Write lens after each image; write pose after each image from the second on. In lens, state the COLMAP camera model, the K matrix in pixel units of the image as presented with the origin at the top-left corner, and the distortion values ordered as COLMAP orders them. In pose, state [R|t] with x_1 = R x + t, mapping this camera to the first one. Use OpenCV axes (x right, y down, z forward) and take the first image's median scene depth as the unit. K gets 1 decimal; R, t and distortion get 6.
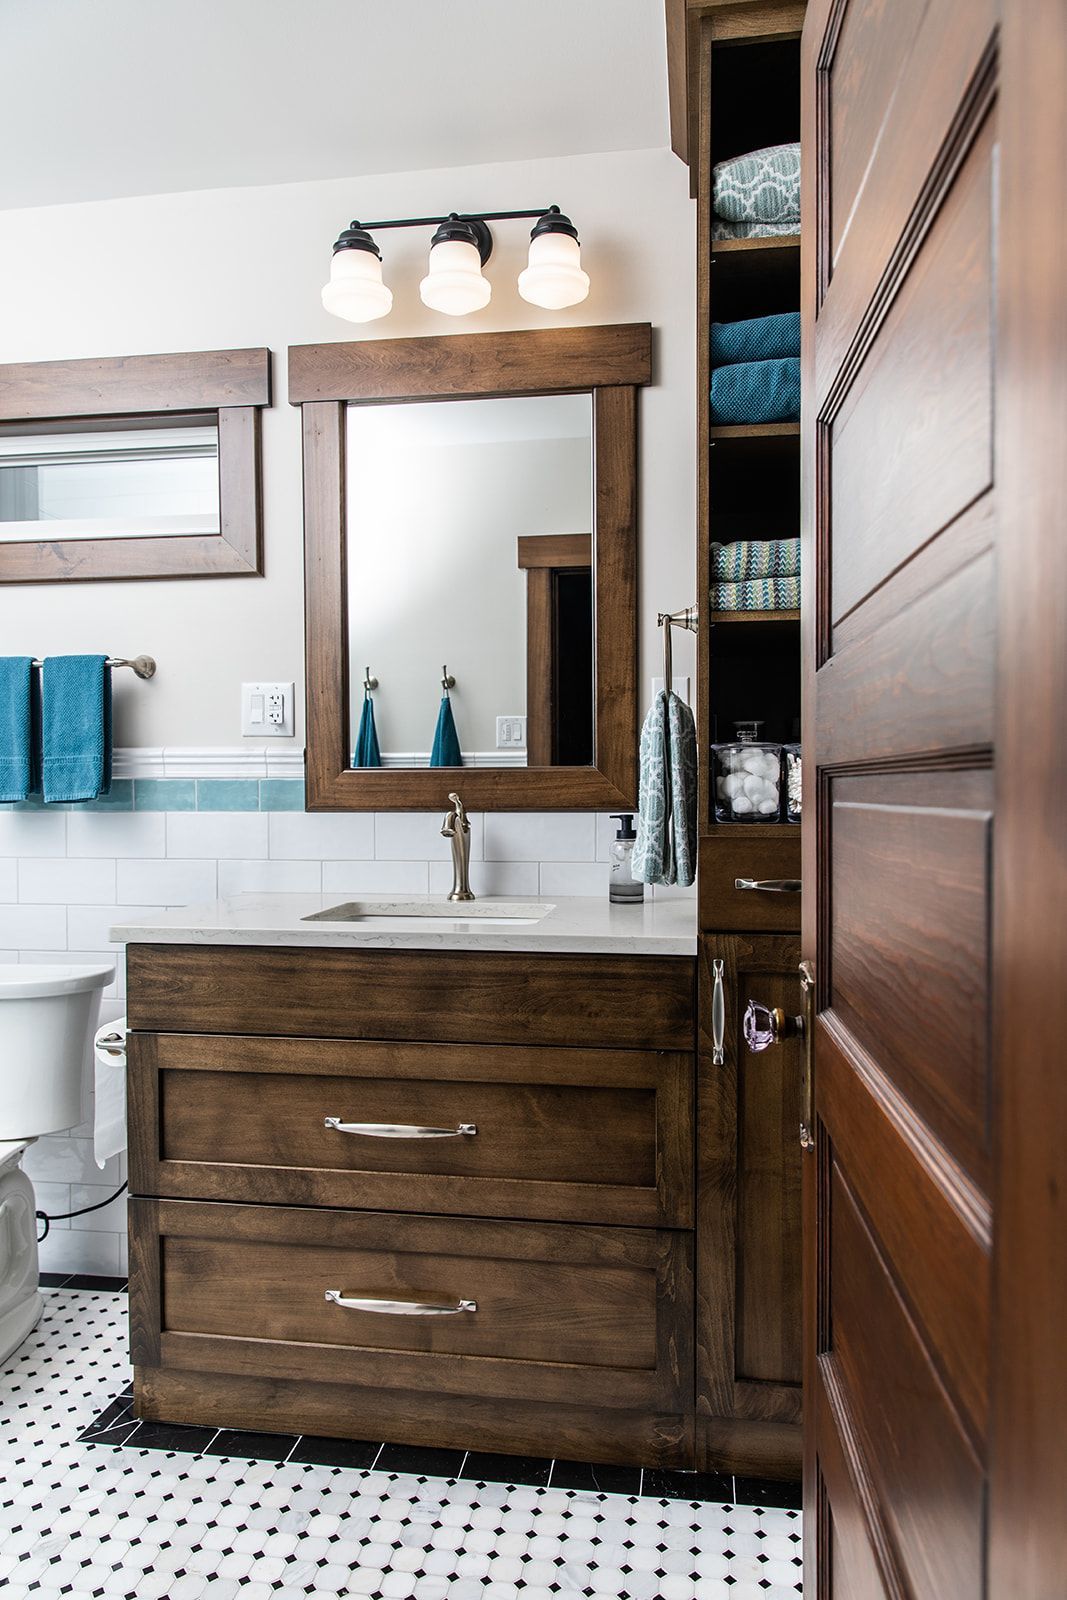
lens RADIAL K [[1040.3, 0, 534.3], [0, 1040.3, 804.4], [0, 0, 1]] dist [0.001204, -0.001049]
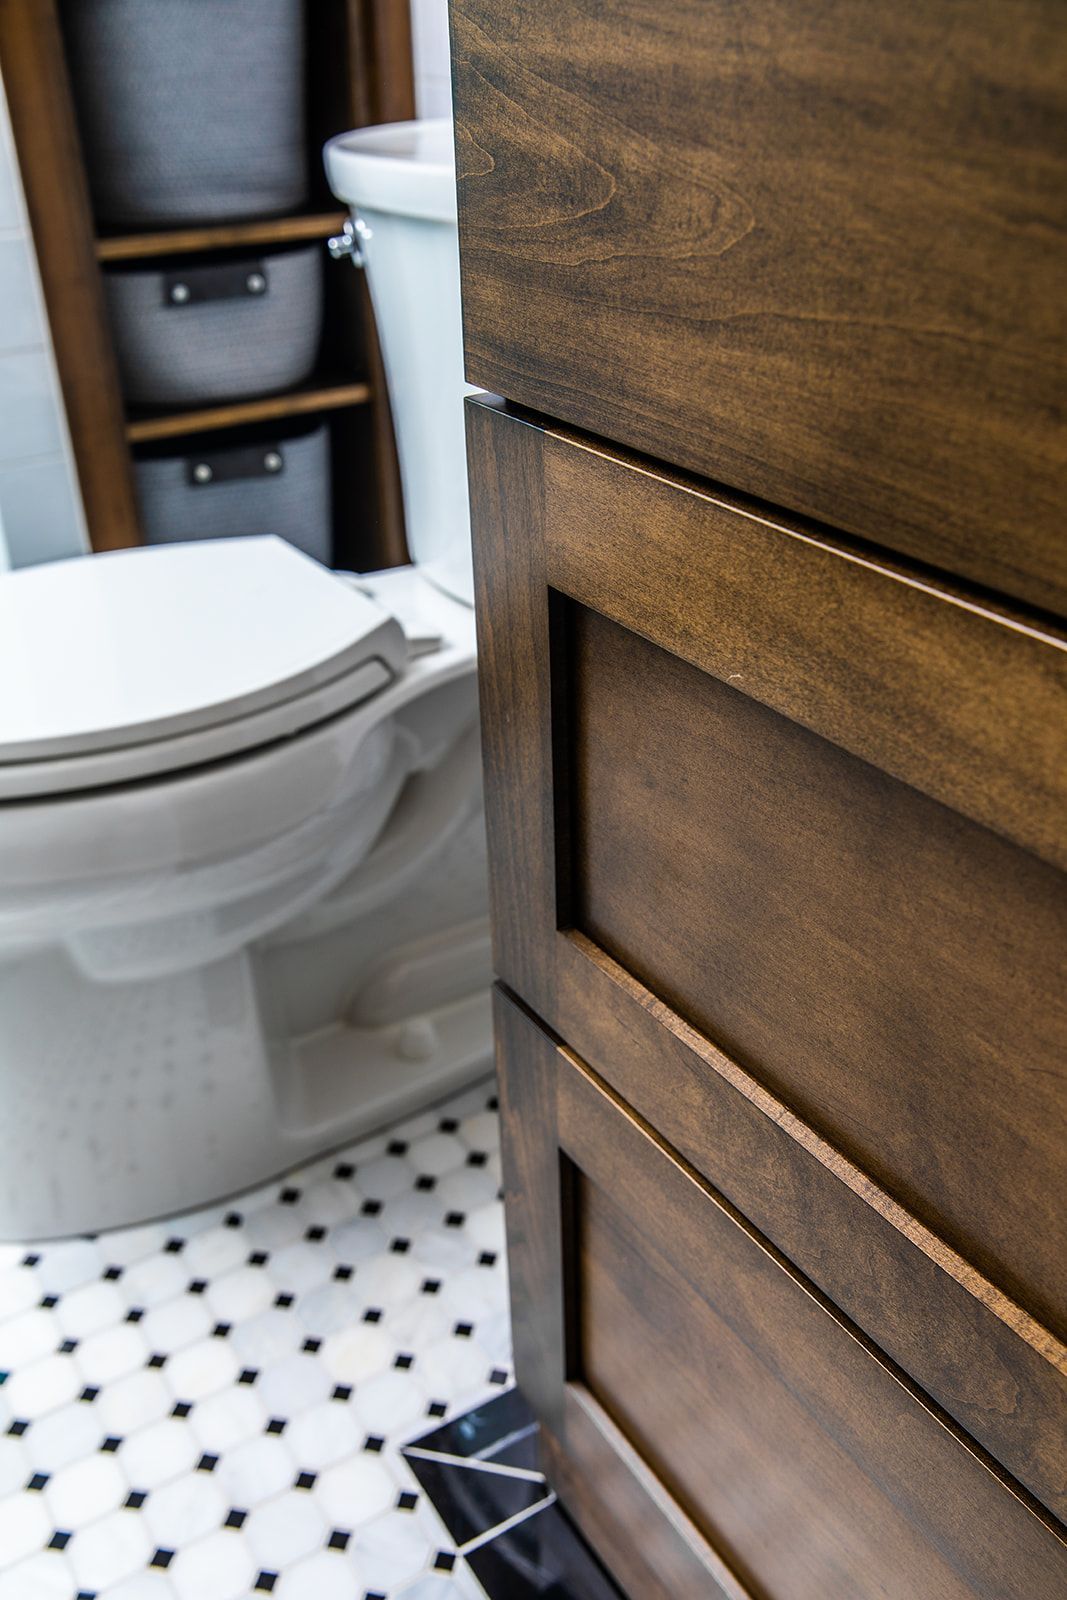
lens RADIAL K [[1436.6, 0, 578.8], [0, 1436.6, 789.7], [0, 0, 1]] dist [-0.008901, 0.012836]
pose [[0.674627, 0.359954, -0.644447, -0.146310], [-0.008453, 0.876756, 0.480861, 0.147863], [0.738110, -0.318954, 0.594526, 0.831730]]
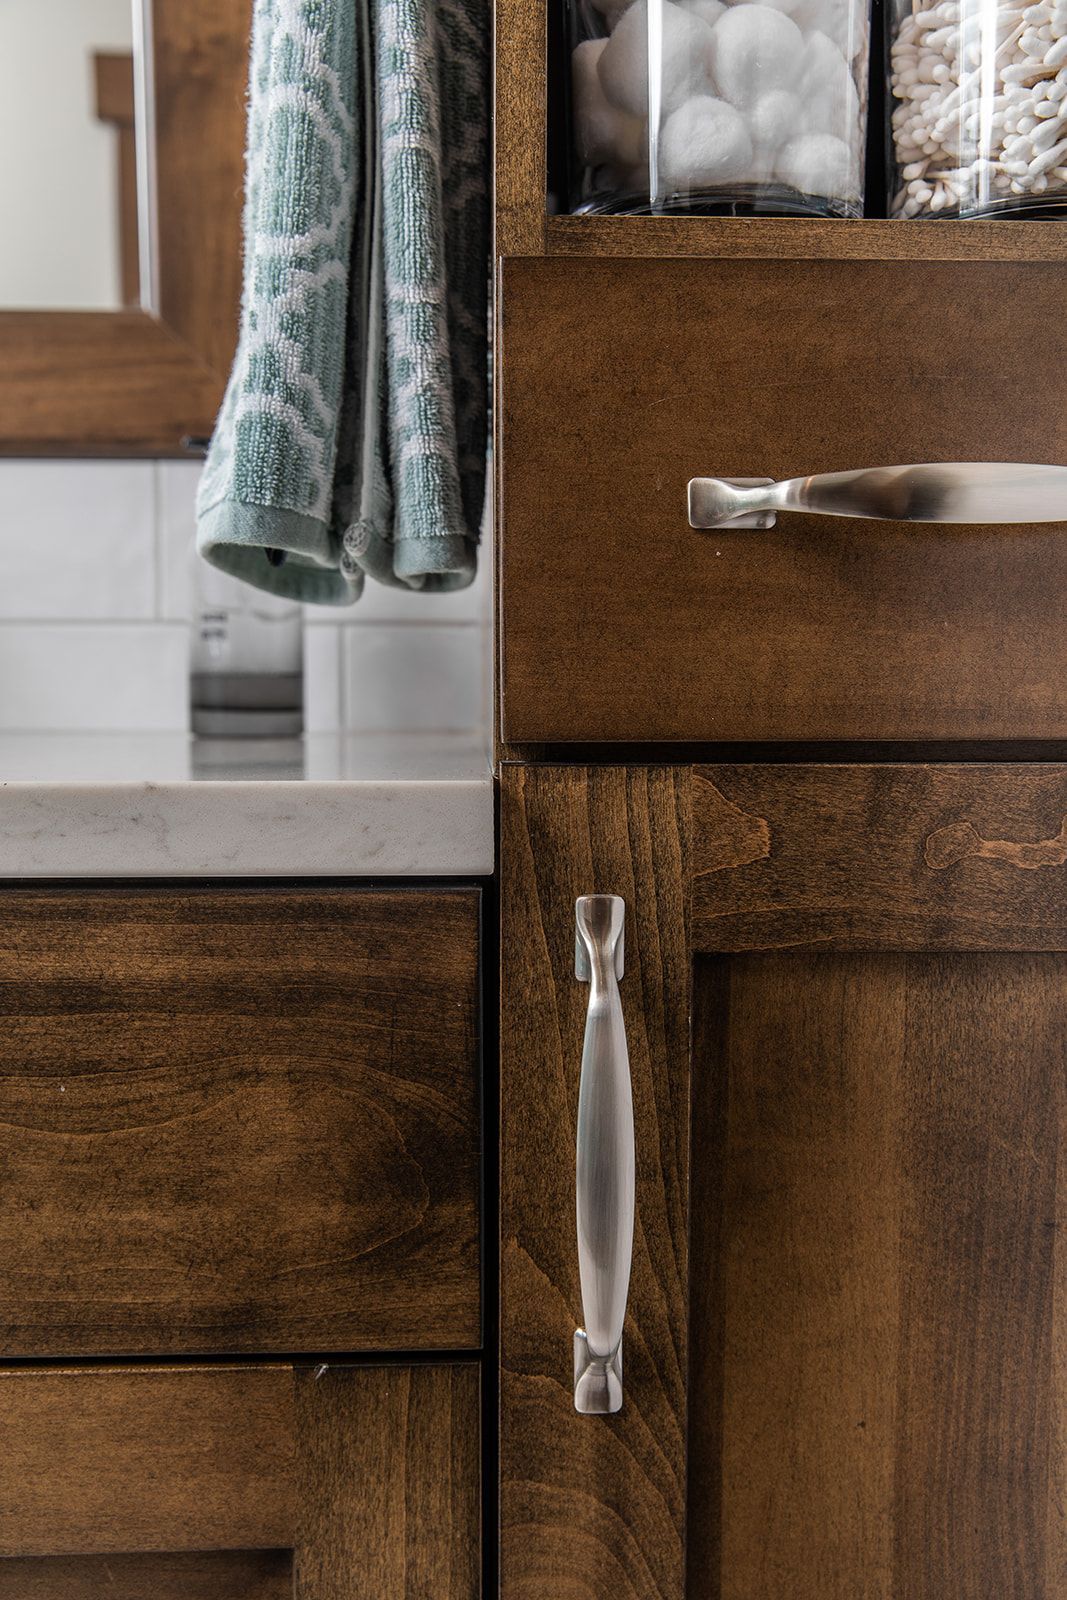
lens RADIAL K [[1436.6, 0, 536.8], [0, 1436.6, 800.8], [0, 0, 1]] dist [-0.008901, 0.012836]
pose [[0.978989, -0.012476, 0.203531, 0.103938], [0.001649, 0.998578, 0.053280, 0.110250], [-0.203907, -0.051825, 0.977618, 0.695416]]
